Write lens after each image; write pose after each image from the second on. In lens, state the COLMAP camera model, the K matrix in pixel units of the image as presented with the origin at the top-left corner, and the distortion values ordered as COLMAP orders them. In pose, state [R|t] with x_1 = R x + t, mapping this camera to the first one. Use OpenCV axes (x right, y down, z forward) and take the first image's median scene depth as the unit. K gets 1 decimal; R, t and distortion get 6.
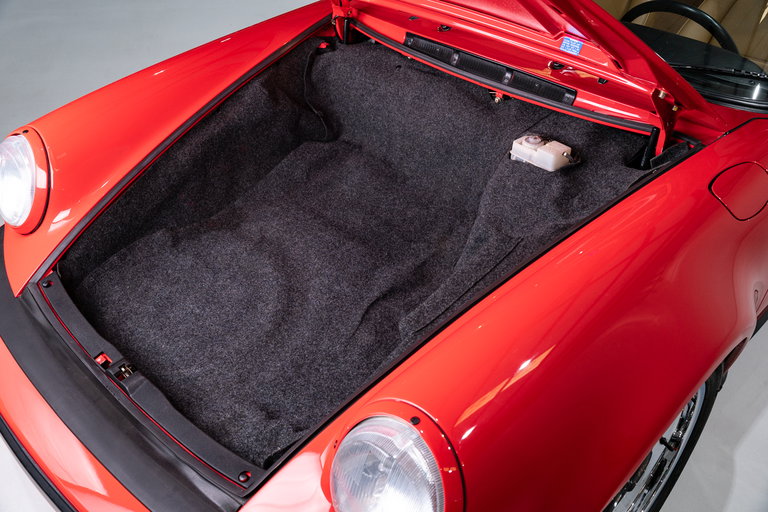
lens RADIAL K [[720.9, 0, 382.6], [0, 720.9, 253.5], [0, 0, 1]] dist [-0.022471, 0.000000]
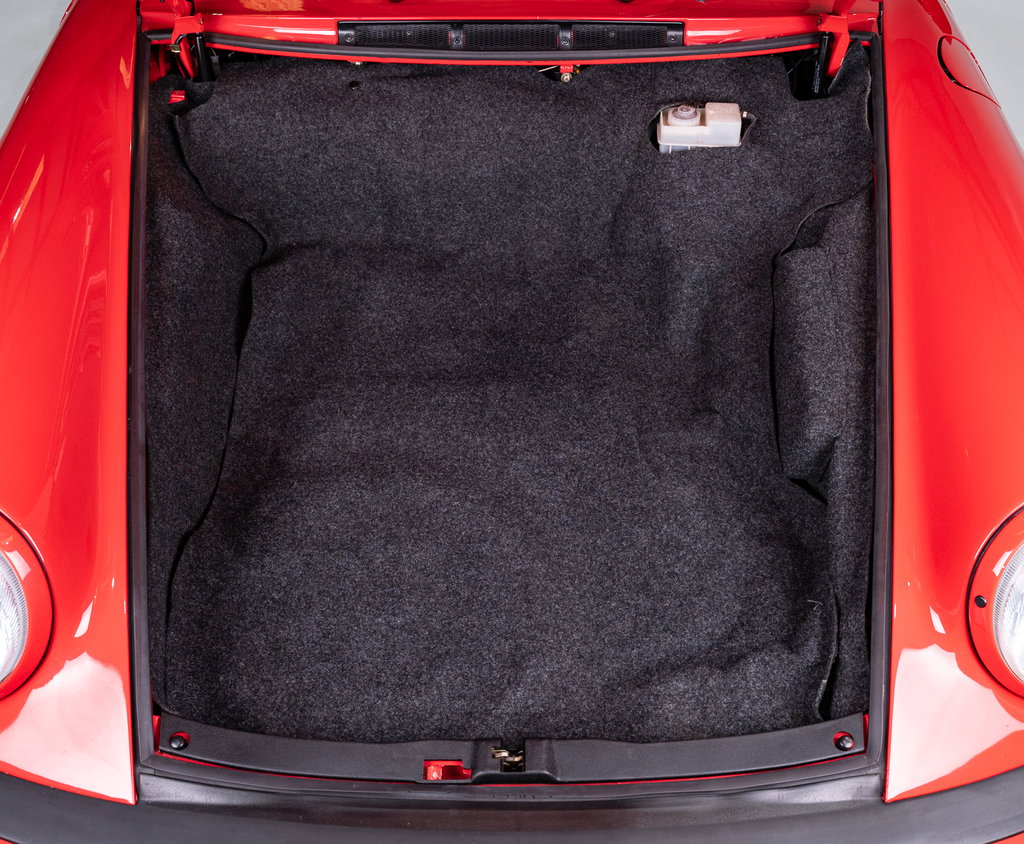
lens RADIAL K [[1182.5, 0, 514.5], [0, 1182.5, 426.1], [0, 0, 1]] dist [-0.032629, 0.000000]
pose [[0.714803, -0.481947, 0.506738, -0.539967], [0.423804, 0.874924, 0.234305, -0.207284], [-0.556280, 0.047276, 0.829649, 0.187327]]
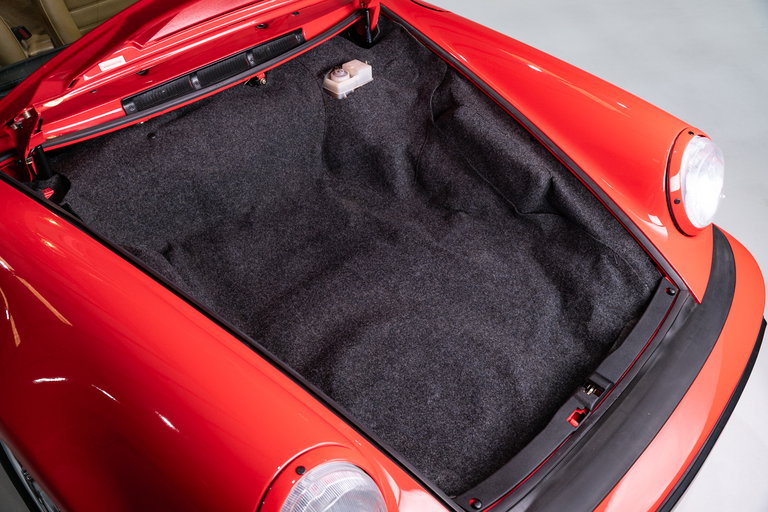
lens RADIAL K [[747.1, 0, 382.3], [0, 747.1, 254.1], [0, 0, 1]] dist [-0.057649, 0.000000]
pose [[-0.019786, -0.640592, 0.767626, -0.790661], [0.603893, 0.604242, 0.519812, -0.505290], [-0.796820, 0.473849, 0.374894, 0.594906]]
